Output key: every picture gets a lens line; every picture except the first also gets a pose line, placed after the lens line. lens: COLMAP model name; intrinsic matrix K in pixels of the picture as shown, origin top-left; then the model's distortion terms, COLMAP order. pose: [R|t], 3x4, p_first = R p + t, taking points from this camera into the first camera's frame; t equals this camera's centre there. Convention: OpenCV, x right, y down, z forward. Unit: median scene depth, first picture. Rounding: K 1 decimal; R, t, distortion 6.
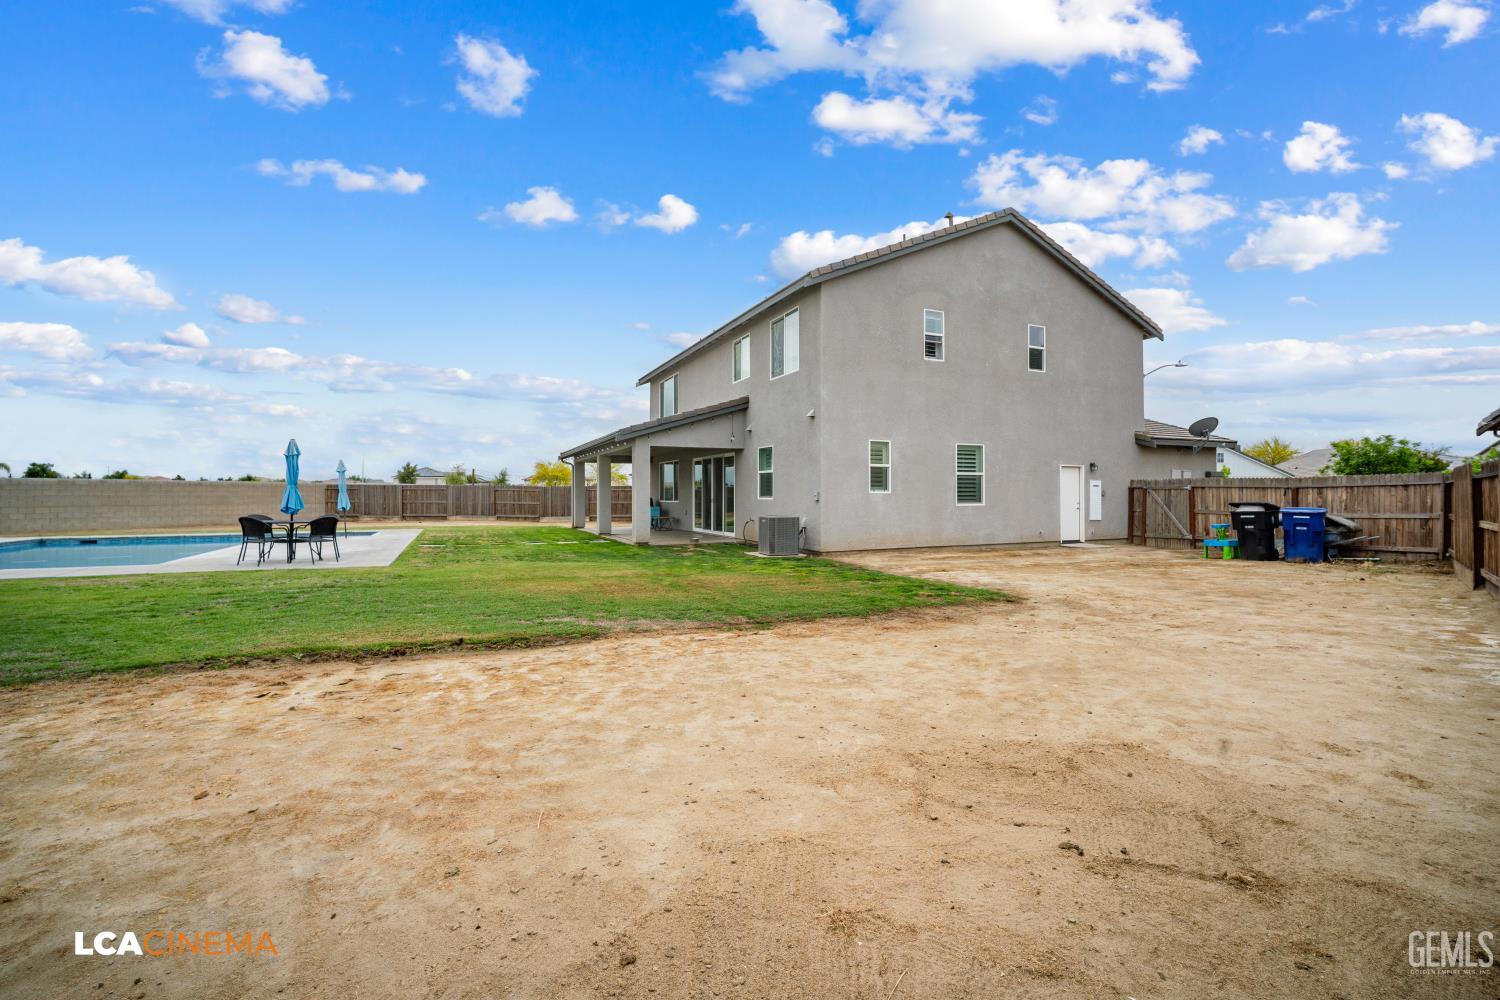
lens RADIAL K [[657.8, 0, 754.9], [0, 657.8, 488.1], [0, 0, 1]] dist [-0.002779, 0.000167]
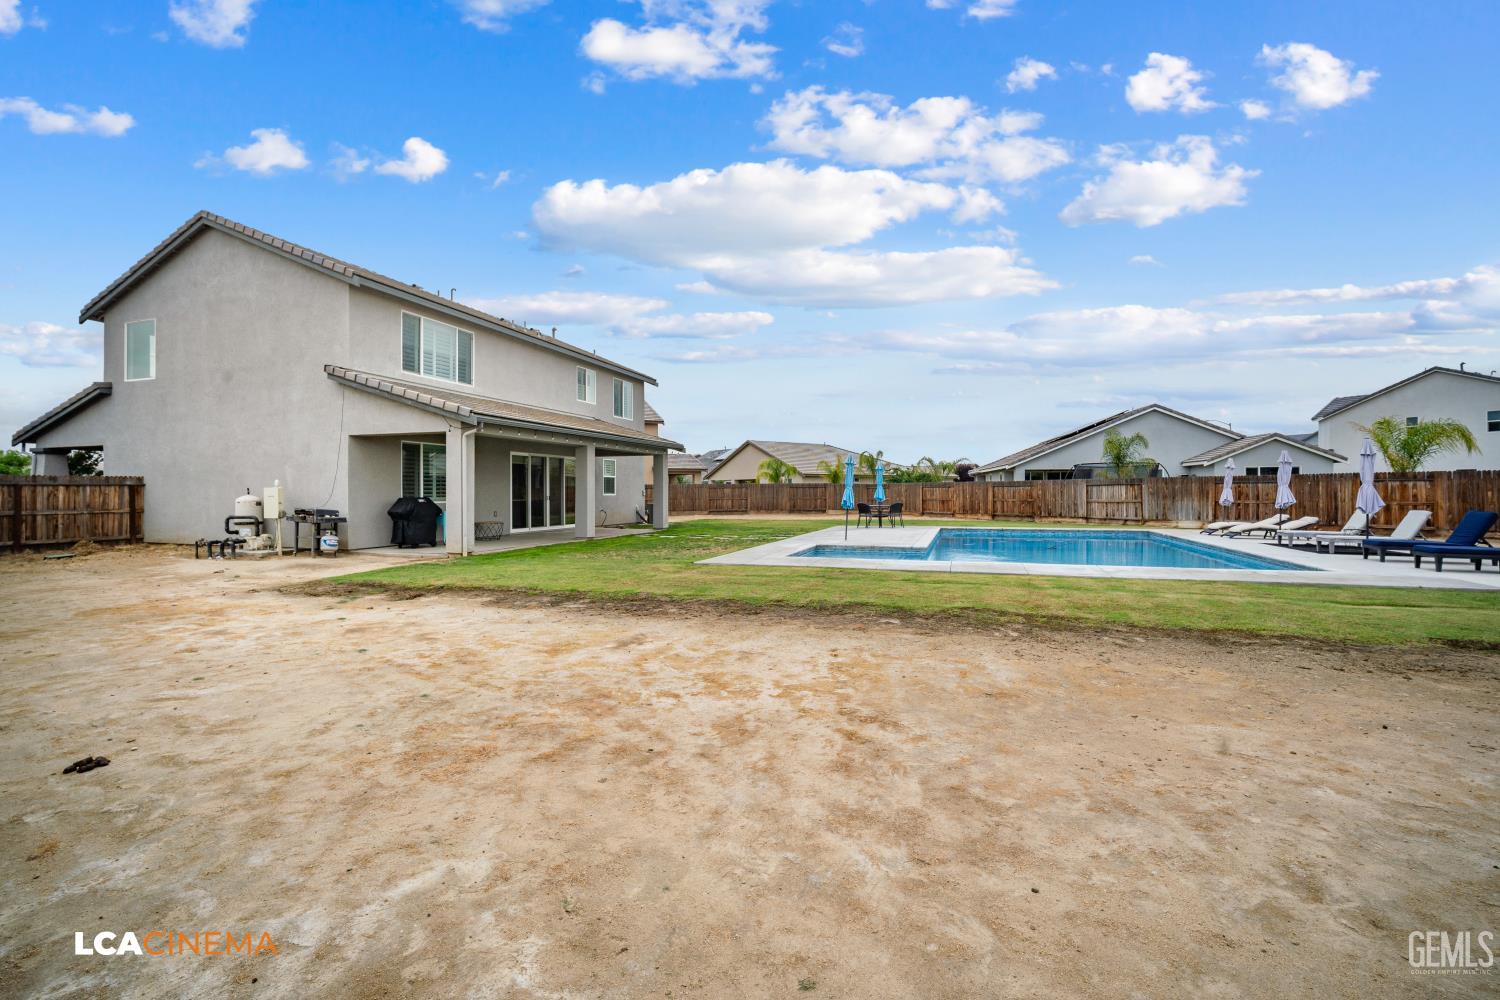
lens RADIAL K [[657.8, 0, 754.9], [0, 657.8, 488.1], [0, 0, 1]] dist [-0.002779, 0.000167]
pose [[0.999999, 0.000194, 0.001612, 0.315354], [-0.000192, 0.999999, -0.001060, 0.015006], [-0.001613, 0.001060, 0.999998, 0.136813]]
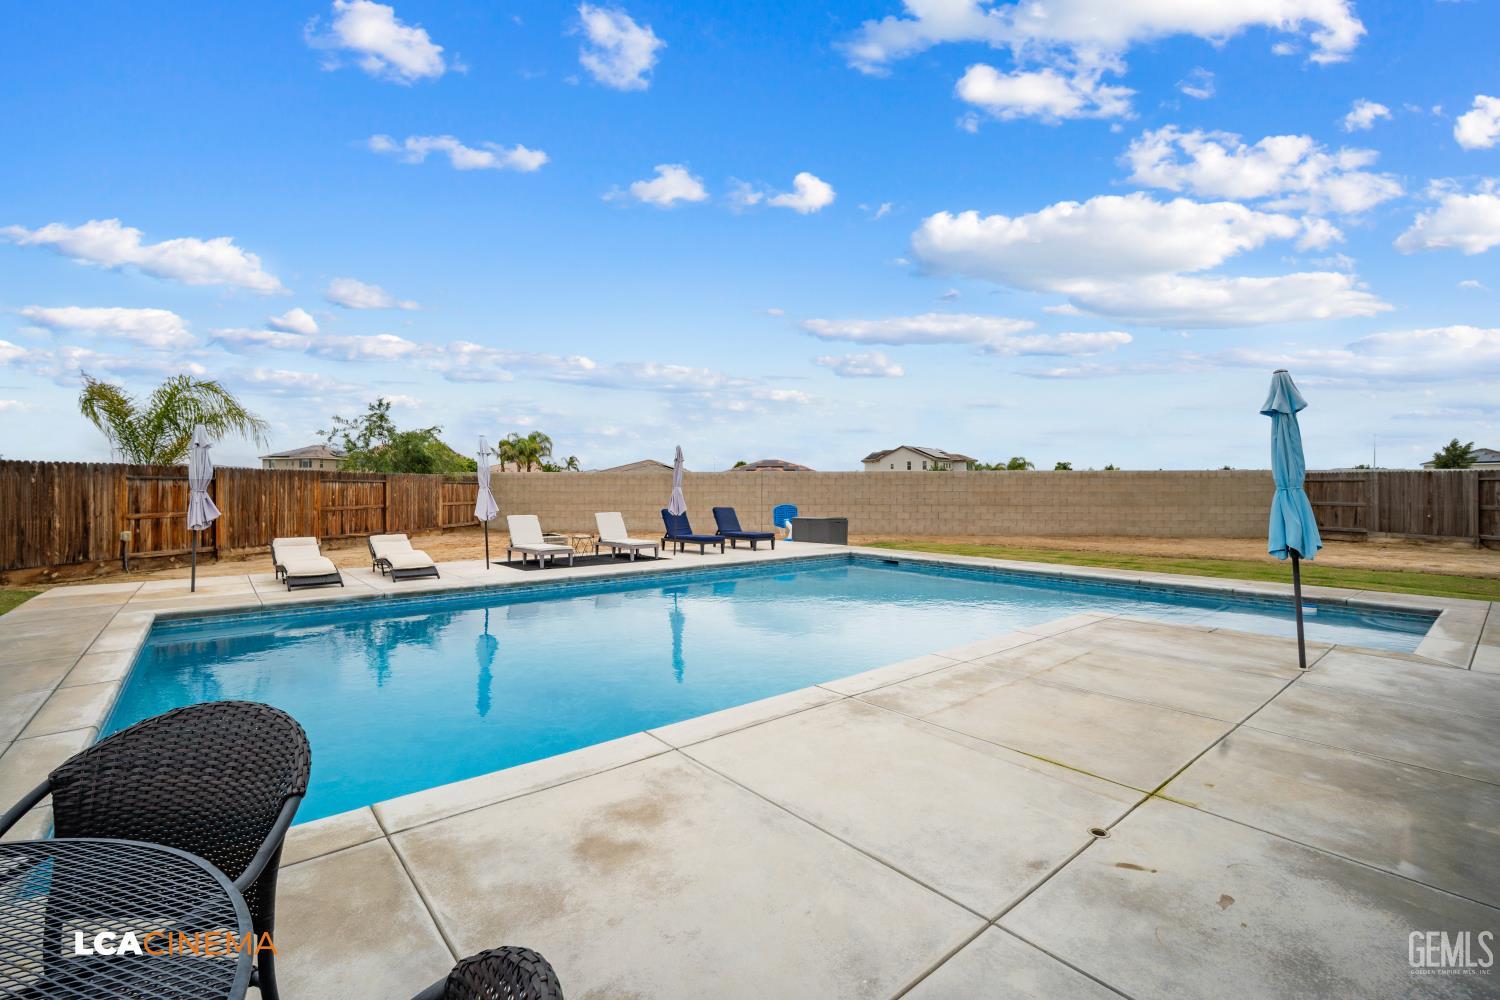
lens RADIAL K [[657.8, 0, 754.9], [0, 657.8, 488.1], [0, 0, 1]] dist [-0.002779, 0.000167]
pose [[0.999999, 0.000042, -0.001079, -0.200704], [-0.000042, 1.000000, 0.000060, 0.007180], [0.001079, -0.000060, 0.999999, 0.054466]]
